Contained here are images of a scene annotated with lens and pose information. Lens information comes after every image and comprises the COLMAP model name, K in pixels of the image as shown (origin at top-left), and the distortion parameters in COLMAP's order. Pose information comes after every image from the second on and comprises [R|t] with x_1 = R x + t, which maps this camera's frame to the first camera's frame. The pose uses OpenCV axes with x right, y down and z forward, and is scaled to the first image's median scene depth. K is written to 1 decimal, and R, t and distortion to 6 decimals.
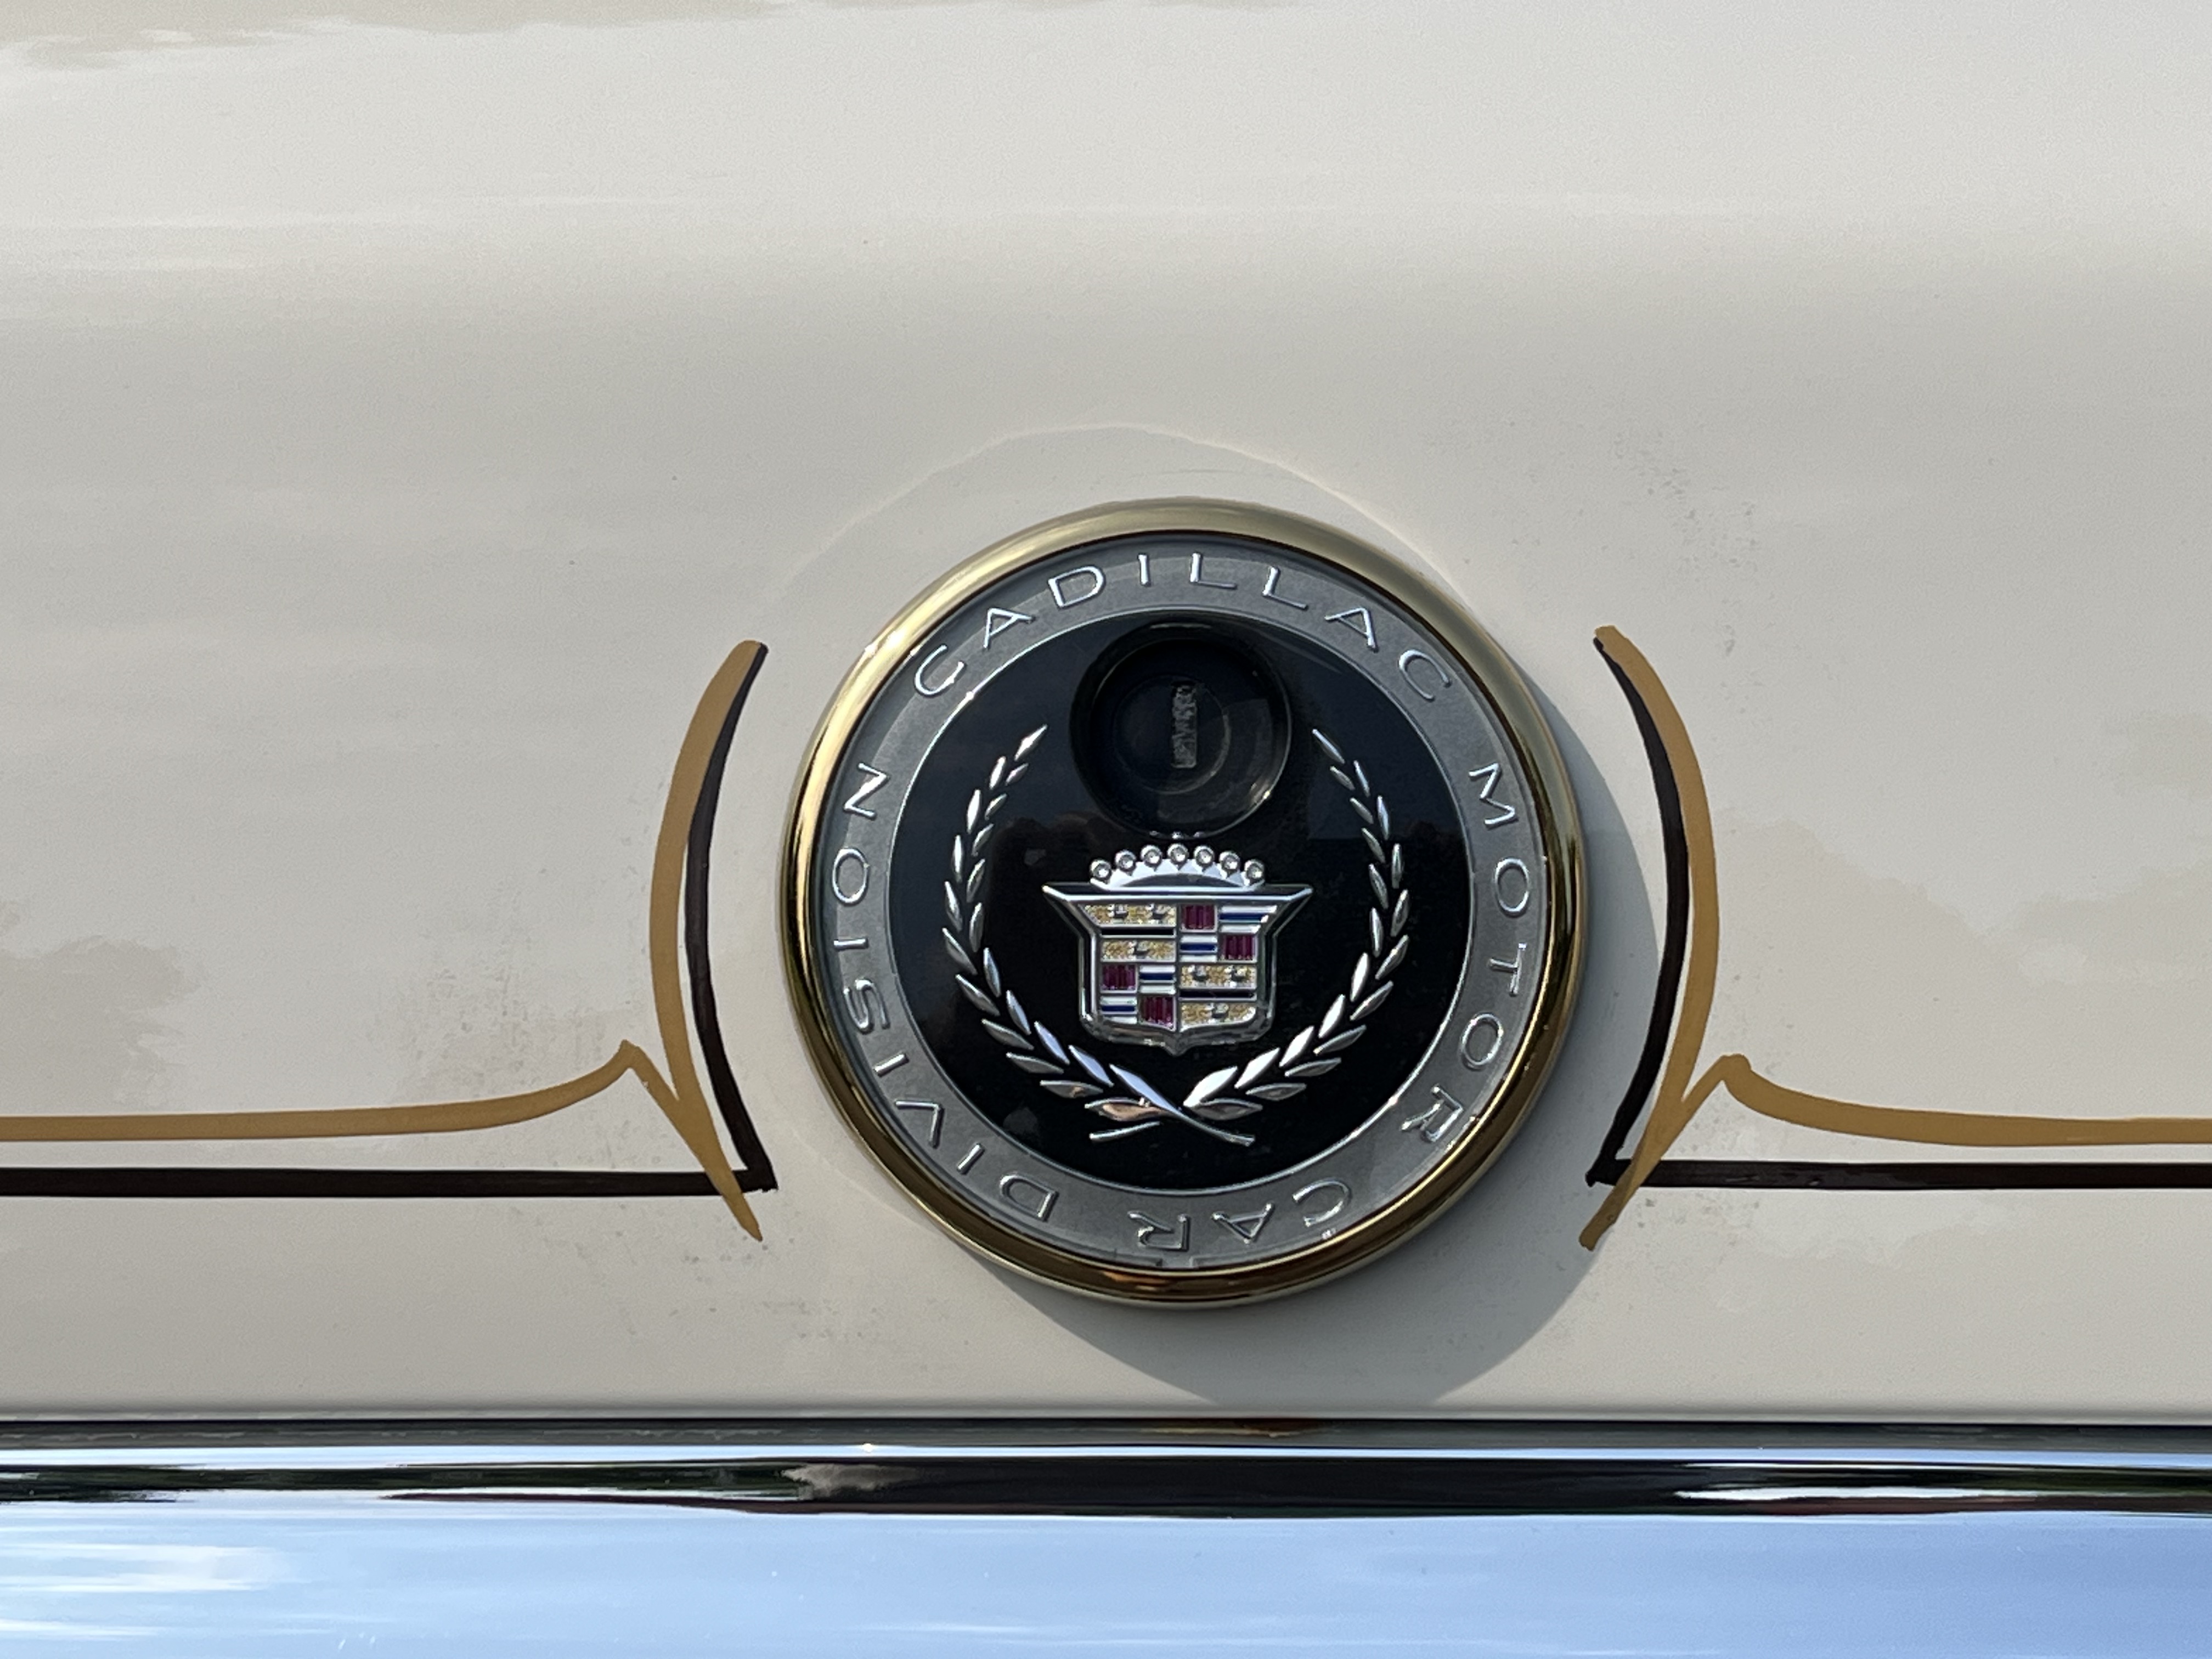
lens RADIAL K [[4190.4, 0, 1105.9], [0, 4190.4, 829.2], [0, 0, 1]] dist [-0.042922, 0.000000]
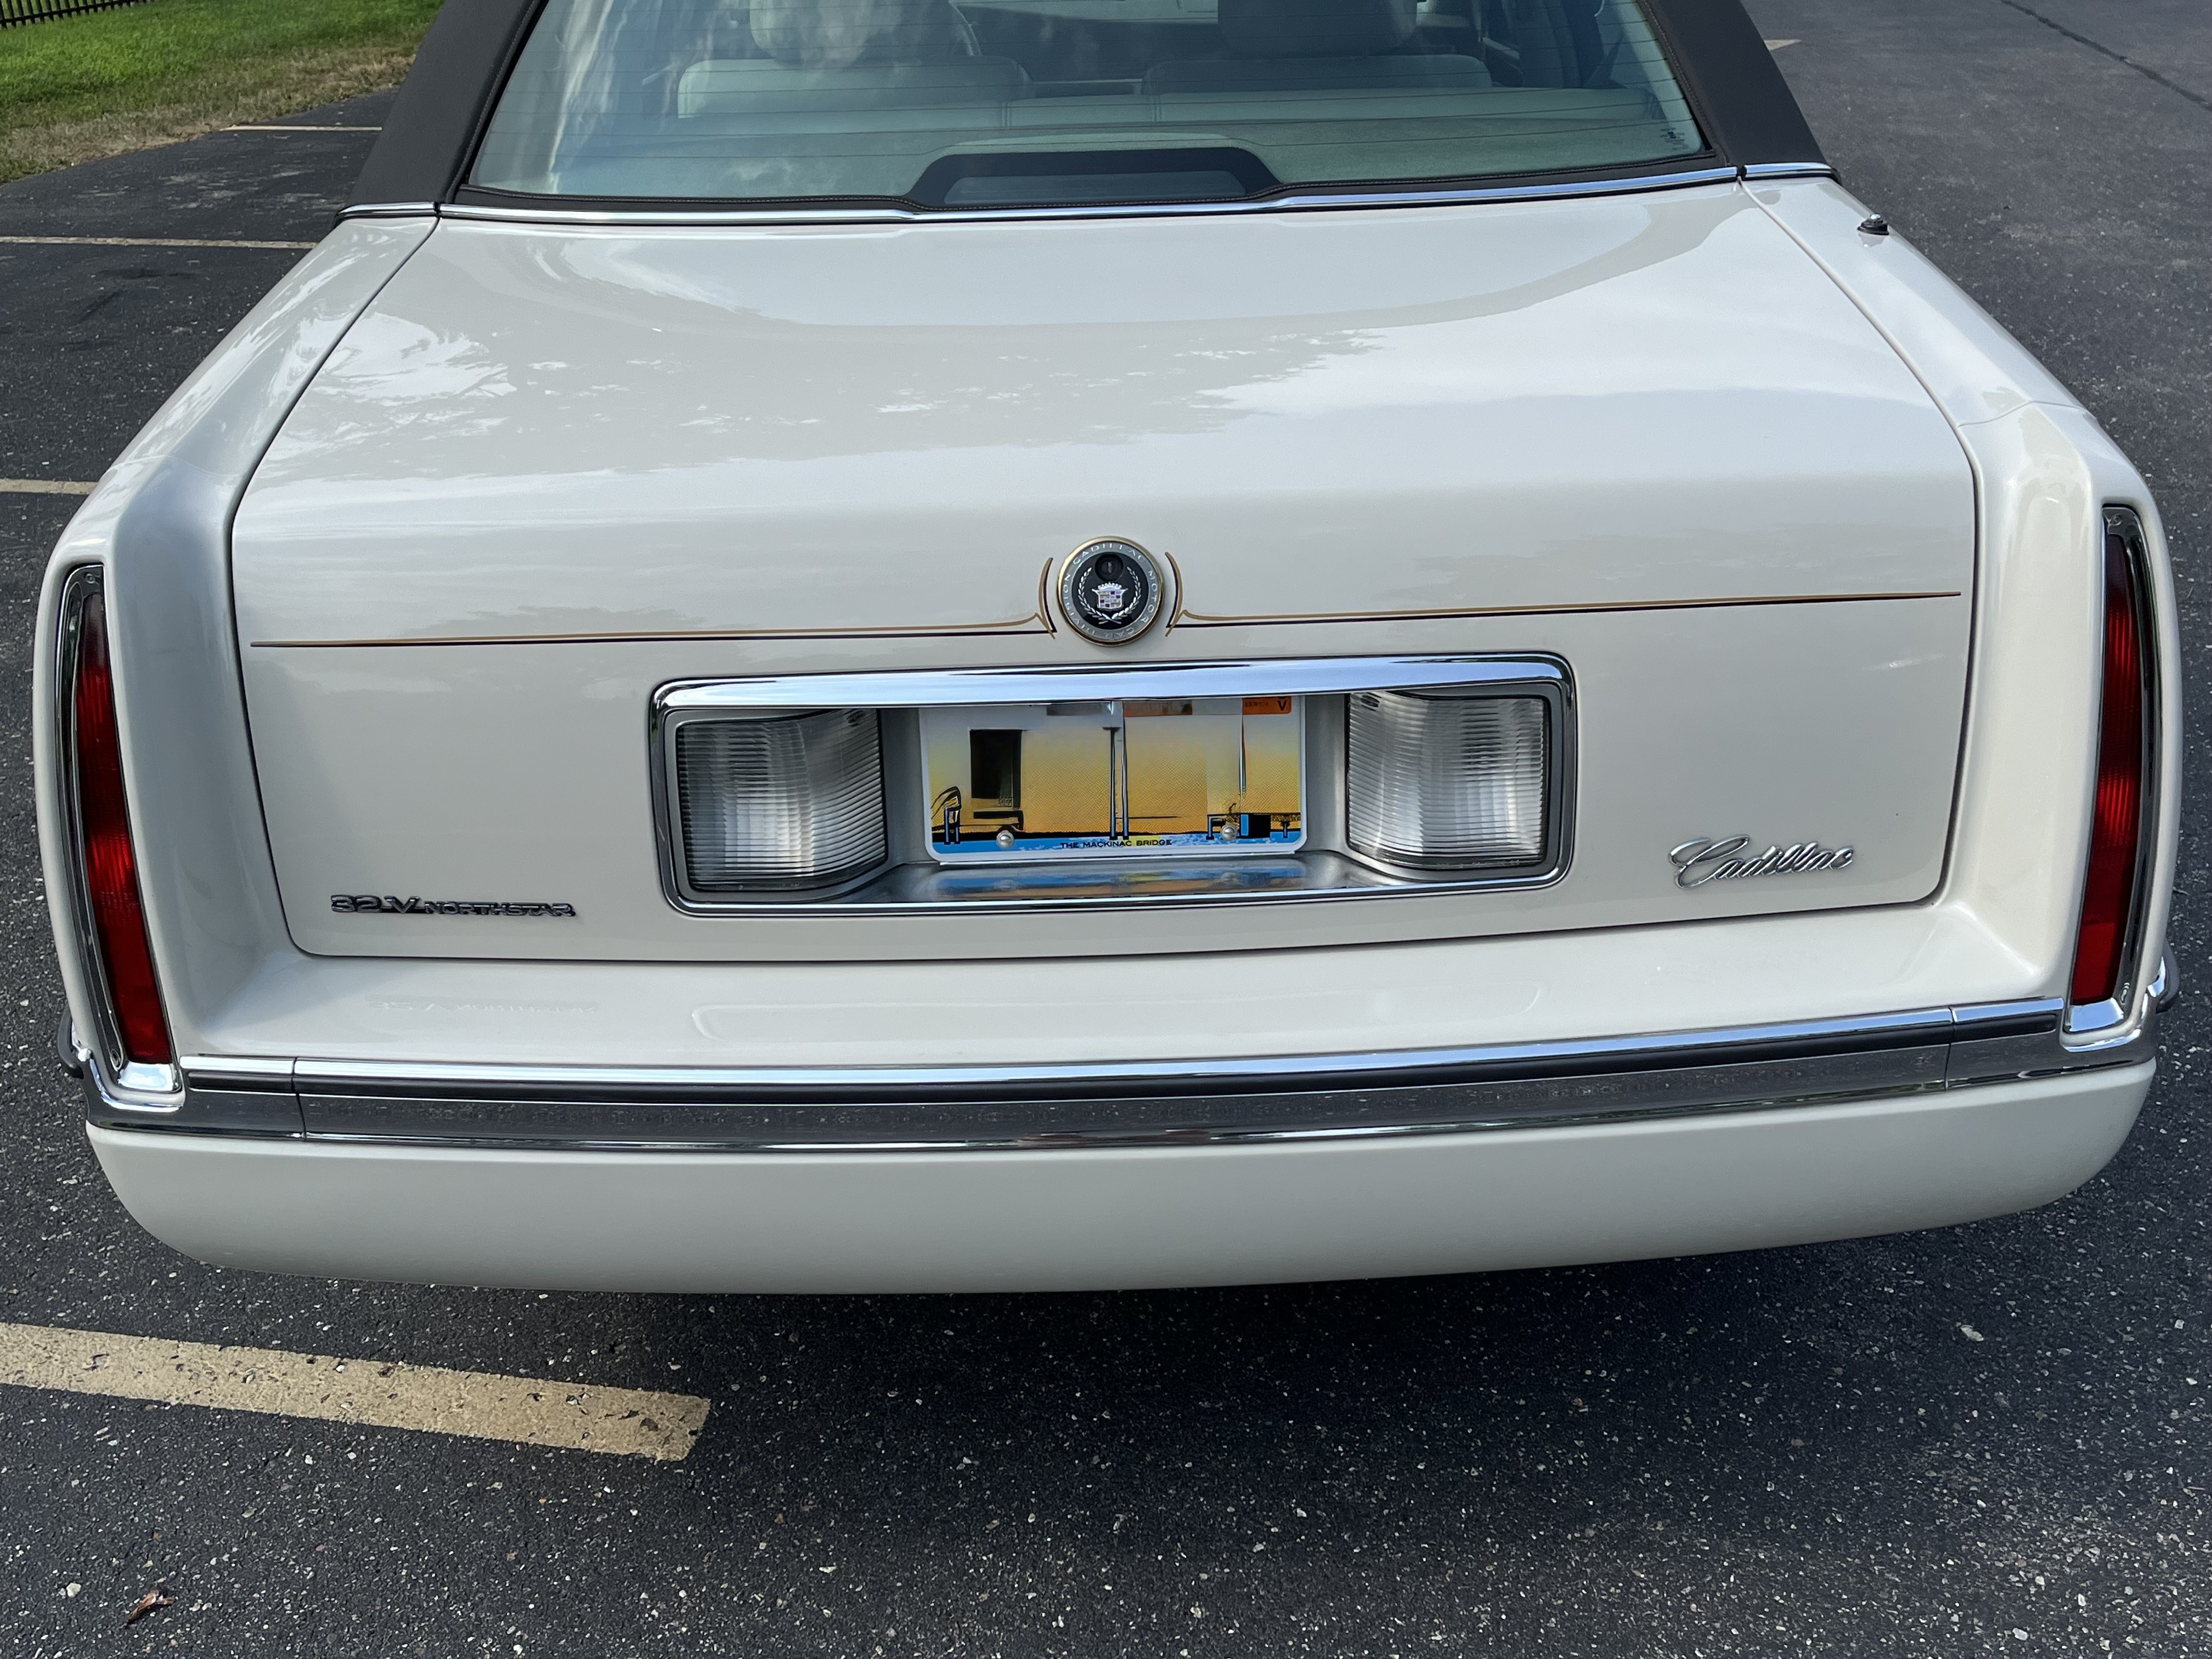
lens RADIAL K [[2178.5, 0, 1106.0], [0, 2178.5, 833.7], [0, 0, 1]] dist [0.000990, 0.000000]
pose [[0.997979, -0.020426, -0.060164, 0.234430], [0.027825, 0.991786, 0.124844, -0.038588], [0.057120, -0.126266, 0.990351, -2.893095]]
